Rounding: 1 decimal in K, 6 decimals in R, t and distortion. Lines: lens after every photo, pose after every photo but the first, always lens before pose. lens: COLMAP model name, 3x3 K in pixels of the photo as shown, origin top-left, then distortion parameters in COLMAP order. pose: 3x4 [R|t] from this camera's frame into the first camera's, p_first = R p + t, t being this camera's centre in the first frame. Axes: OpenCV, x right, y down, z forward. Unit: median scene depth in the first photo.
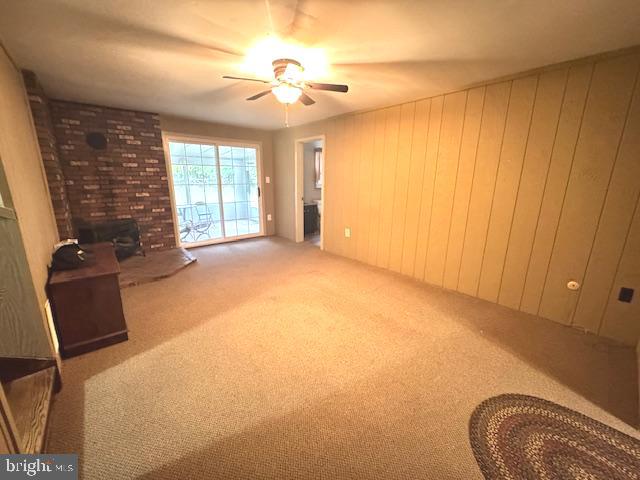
lens RADIAL K [[256.9, 0, 319.0], [0, 256.9, 239.4], [0, 0, 1]] dist [-0.002264, -0.000851]
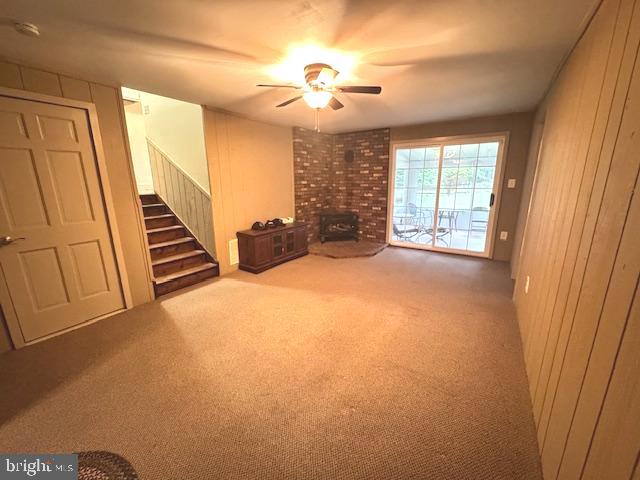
lens RADIAL K [[256.9, 0, 319.0], [0, 256.9, 239.4], [0, 0, 1]] dist [-0.002264, -0.000851]
pose [[0.247635, 0.211151, -0.945564, 0.515720], [-0.215557, 0.963508, 0.158705, -0.113324], [0.944570, 0.164523, 0.284114, 0.450982]]
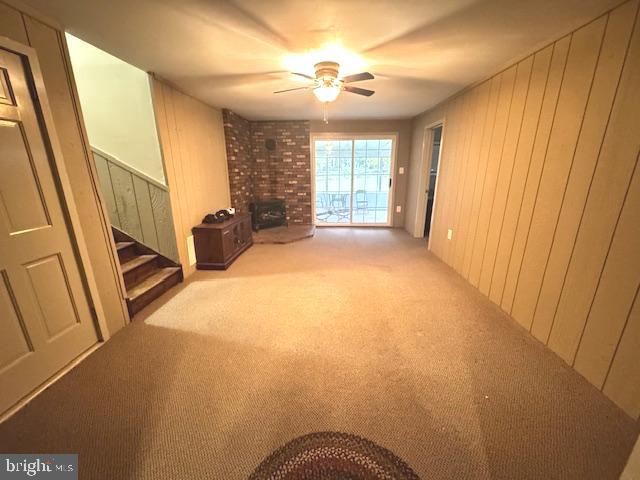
lens RADIAL K [[256.9, 0, 319.0], [0, 256.9, 239.4], [0, 0, 1]] dist [-0.002264, -0.000851]
pose [[0.717465, 0.176947, -0.673746, 0.393798], [-0.151968, 0.983662, 0.096512, -0.028033], [0.679816, 0.033144, 0.732634, 0.105329]]
